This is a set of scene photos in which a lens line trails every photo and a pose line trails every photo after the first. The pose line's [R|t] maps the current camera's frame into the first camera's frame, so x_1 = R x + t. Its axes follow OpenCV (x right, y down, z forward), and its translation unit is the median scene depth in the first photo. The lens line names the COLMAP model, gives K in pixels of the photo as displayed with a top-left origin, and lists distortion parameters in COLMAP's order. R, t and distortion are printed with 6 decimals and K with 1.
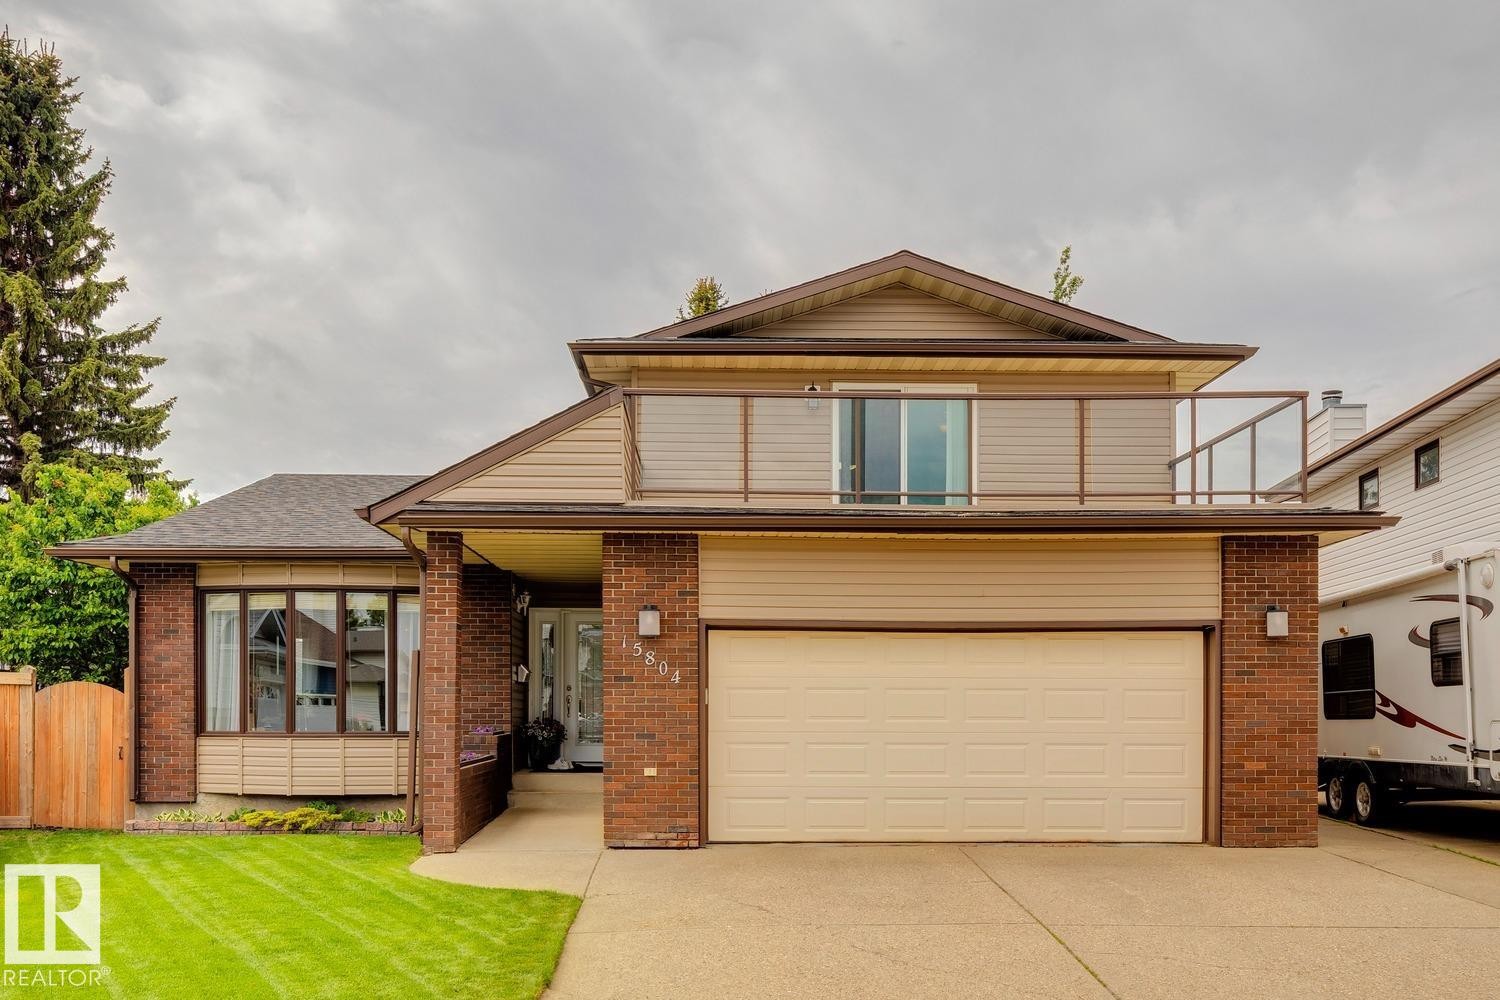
lens RADIAL K [[1305.1, 0, 722.0], [0, 1305.1, 657.9], [0, 0, 1]] dist [0.002346, 0.024676]
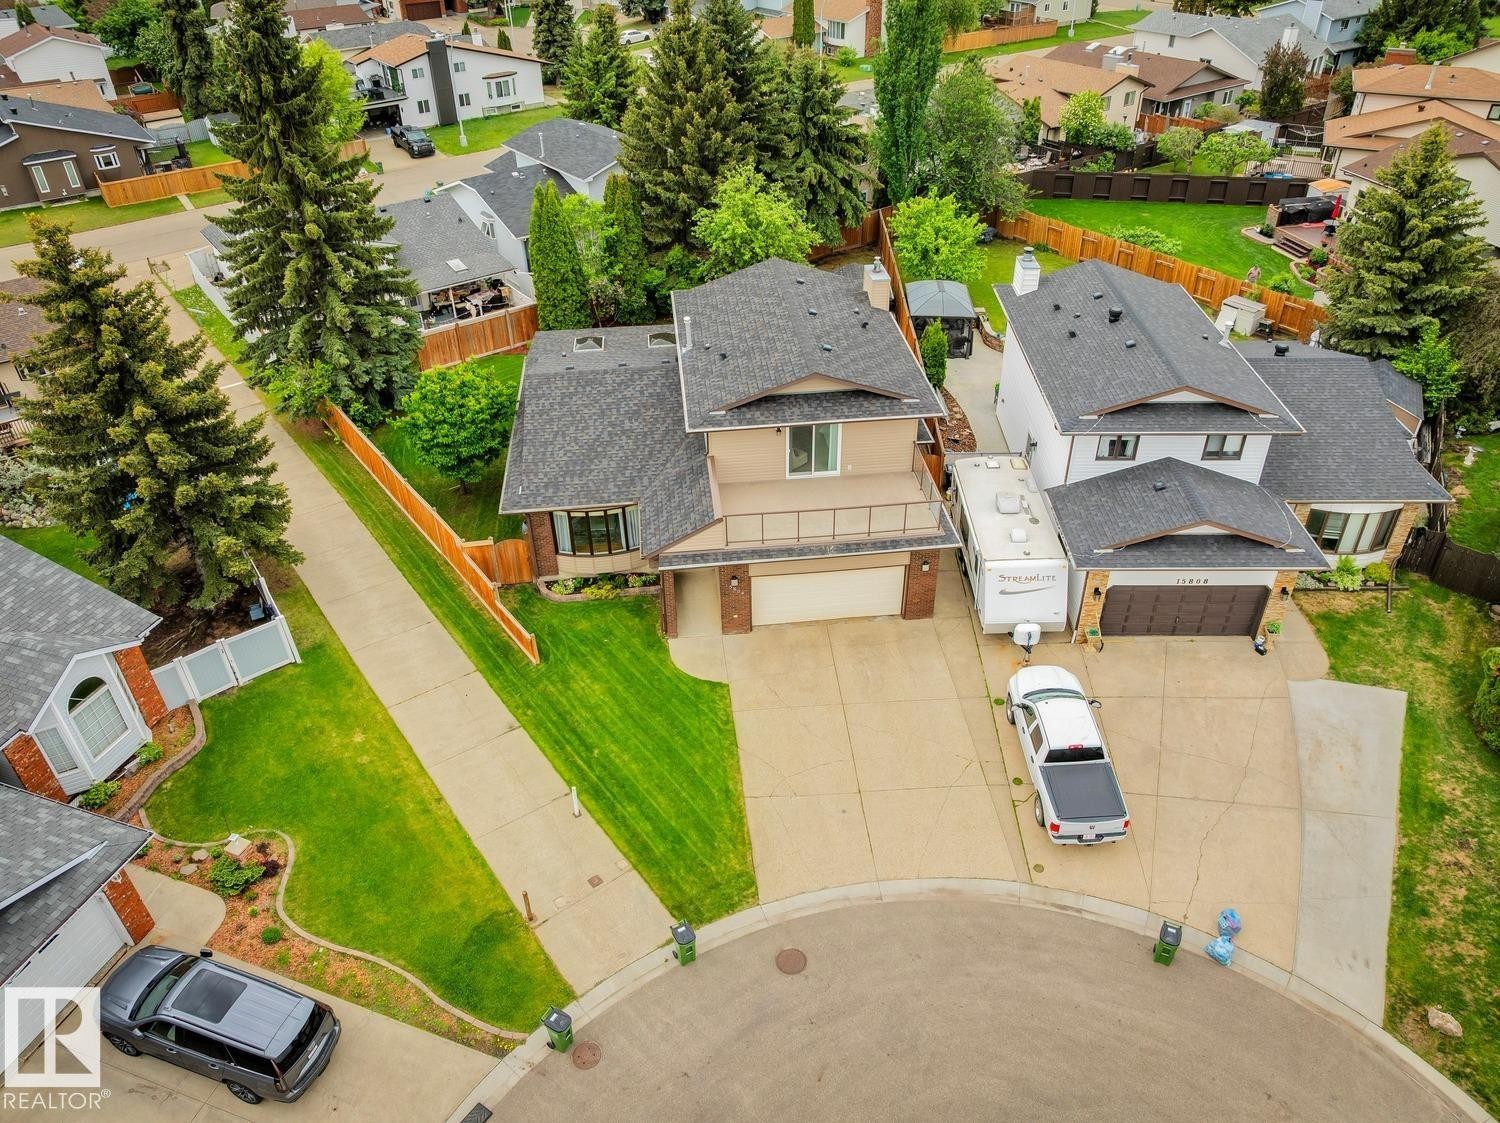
lens RADIAL K [[1093.3, 0, 745.6], [0, 1093.3, 551.8], [0, 0, 1]] dist [-0.049876, 0.022656]
pose [[0.996180, -0.062028, 0.061457, -0.149287], [0.012316, 0.796603, 0.604377, -1.347805], [-0.086445, -0.601312, 0.794324, -0.865312]]
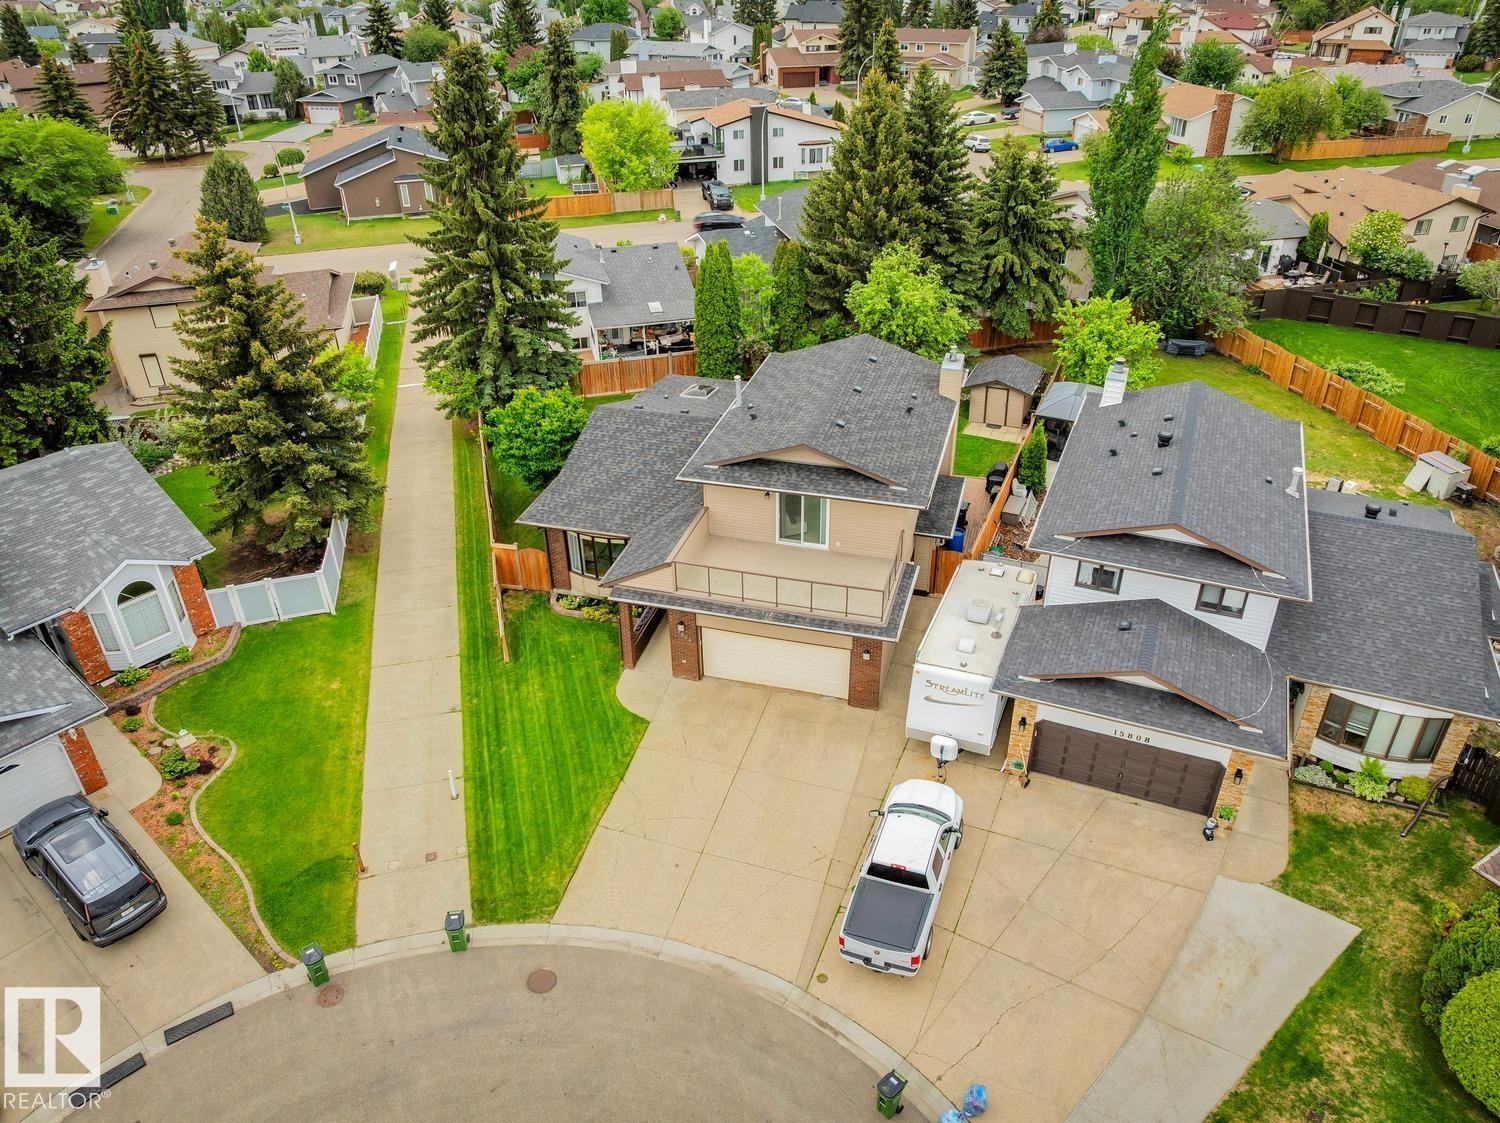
lens RADIAL K [[1093.3, 0, 738.0], [0, 1093.3, 545.0], [0, 0, 1]] dist [-0.049876, 0.022656]
pose [[0.953704, 0.138858, -0.266771, 0.627832], [0.030300, 0.838153, 0.544593, -1.351933], [0.299216, -0.527464, 0.795142, -0.839241]]
